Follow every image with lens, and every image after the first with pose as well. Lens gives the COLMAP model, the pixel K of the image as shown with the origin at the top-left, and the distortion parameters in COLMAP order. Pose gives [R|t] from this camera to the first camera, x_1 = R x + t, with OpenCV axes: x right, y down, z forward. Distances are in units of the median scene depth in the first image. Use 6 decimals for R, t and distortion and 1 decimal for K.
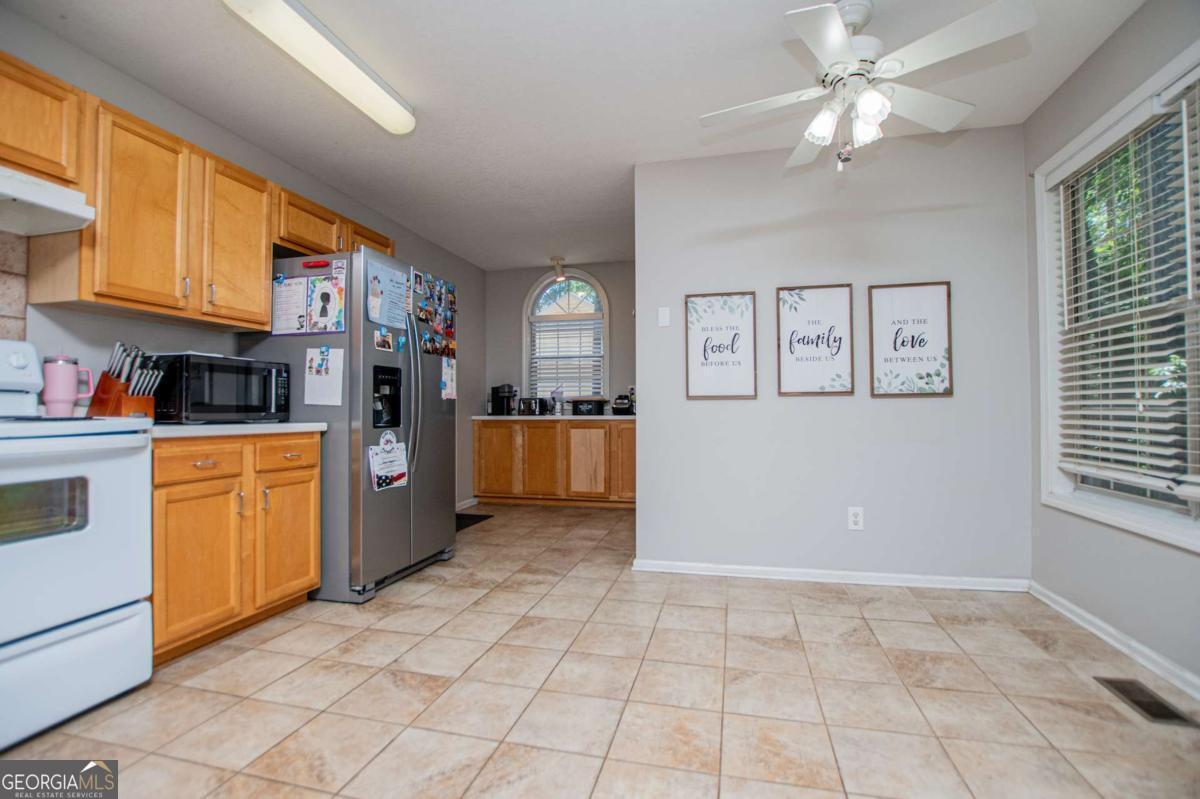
lens RADIAL K [[534.5, 0, 604.1], [0, 534.5, 402.7], [0, 0, 1]] dist [-0.029050, 0.001429]
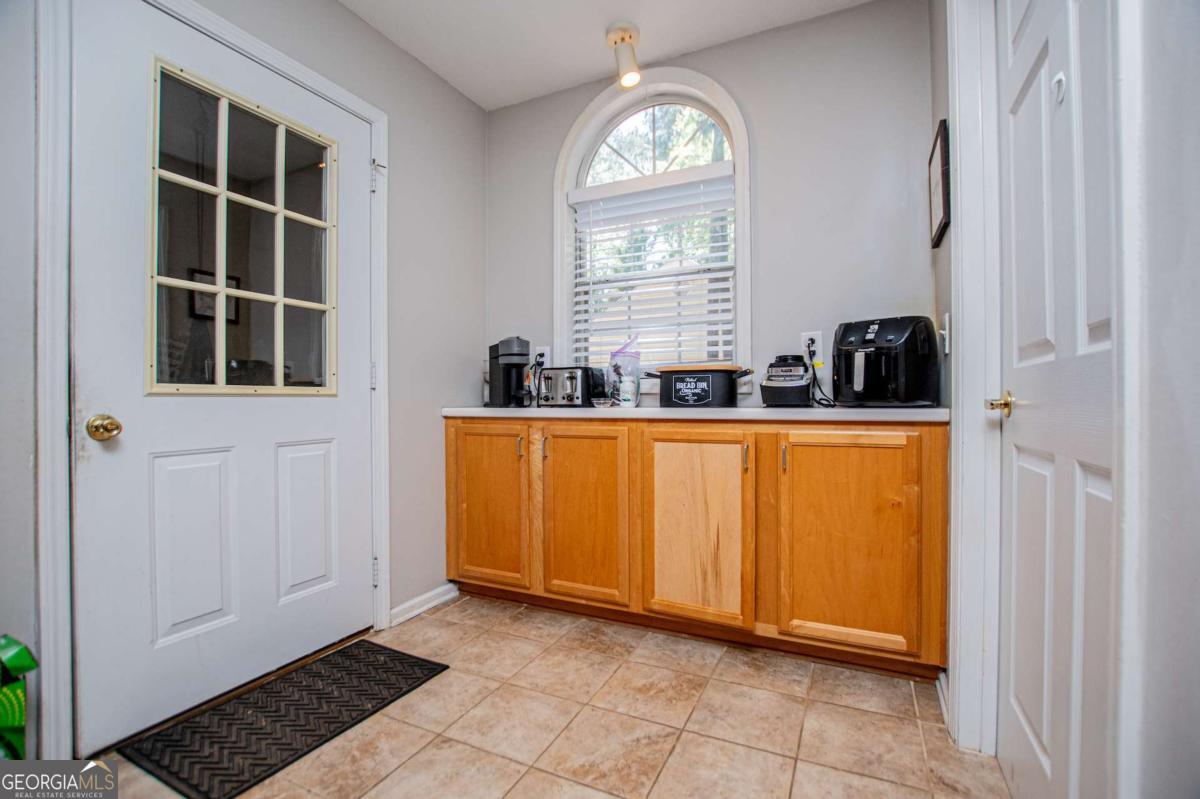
lens RADIAL K [[534.5, 0, 601.6], [0, 534.5, 399.6], [0, 0, 1]] dist [-0.029050, 0.001429]
pose [[0.978576, 0.000664, -0.205887, -0.032887], [0.000860, 0.999973, 0.007312, 0.026874], [0.205886, -0.007333, 0.978548, 1.063703]]
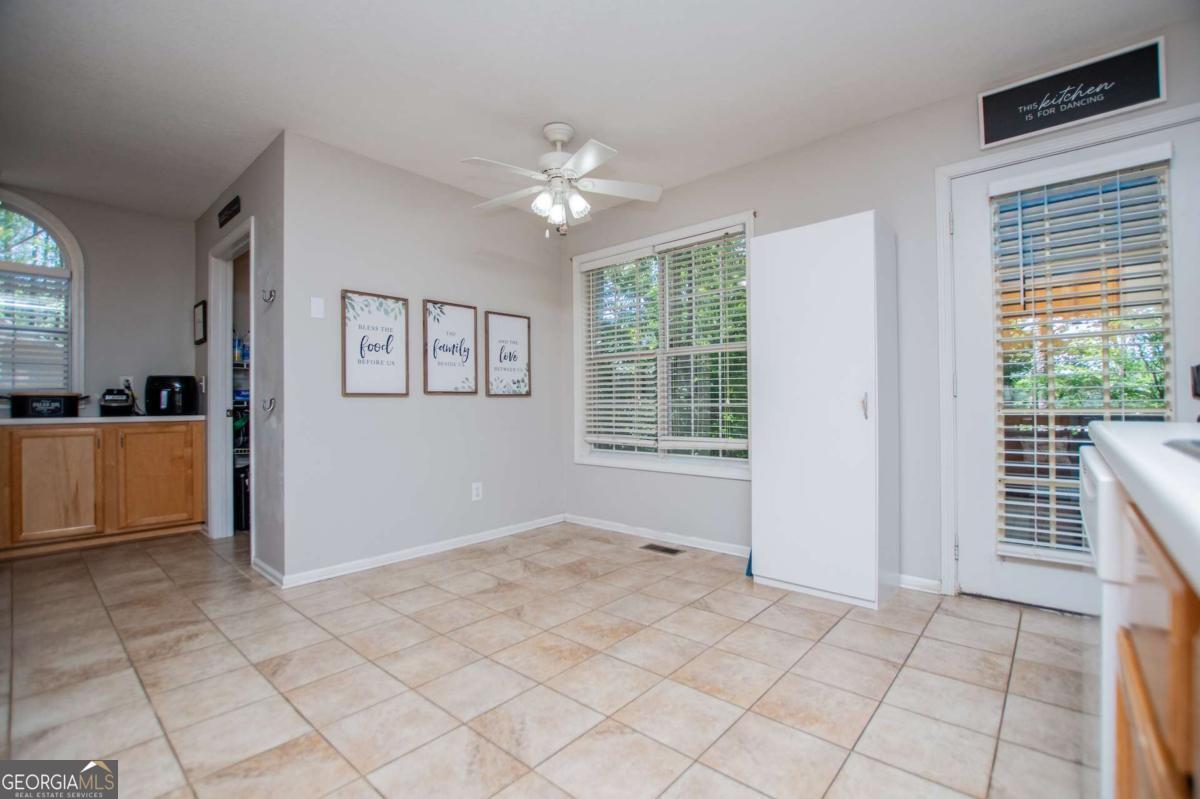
lens RADIAL K [[534.5, 0, 595.9], [0, 534.5, 399.5], [0, 0, 1]] dist [-0.029050, 0.001429]
pose [[0.465421, 0.007588, 0.885057, -0.521276], [-0.003942, 0.999971, -0.006500, 0.004346], [-0.885081, -0.000464, 0.465437, 0.148636]]
